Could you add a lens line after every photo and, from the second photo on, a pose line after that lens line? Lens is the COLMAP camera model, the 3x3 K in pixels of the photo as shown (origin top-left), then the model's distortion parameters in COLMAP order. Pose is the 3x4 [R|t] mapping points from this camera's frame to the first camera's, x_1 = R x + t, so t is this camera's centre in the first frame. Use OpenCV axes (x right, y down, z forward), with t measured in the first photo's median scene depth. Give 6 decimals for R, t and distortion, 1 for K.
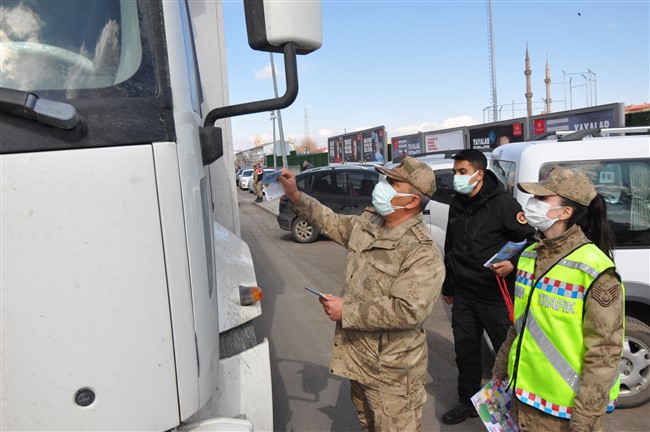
lens RADIAL K [[511.0, 0, 325.0], [0, 511.0, 216.0], [0, 0, 1]] dist [-0.162707, 0.132401]
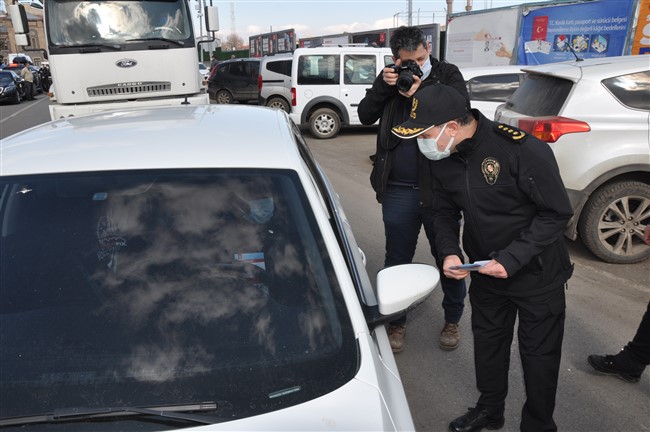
lens RADIAL K [[511.0, 0, 325.0], [0, 511.0, 216.0], [0, 0, 1]] dist [-0.162707, 0.132401]
pose [[0.989876, -0.001086, 0.141934, 0.017172], [-0.026273, 0.981290, 0.190735, 0.027766], [-0.139485, -0.192533, 0.971326, -0.228019]]
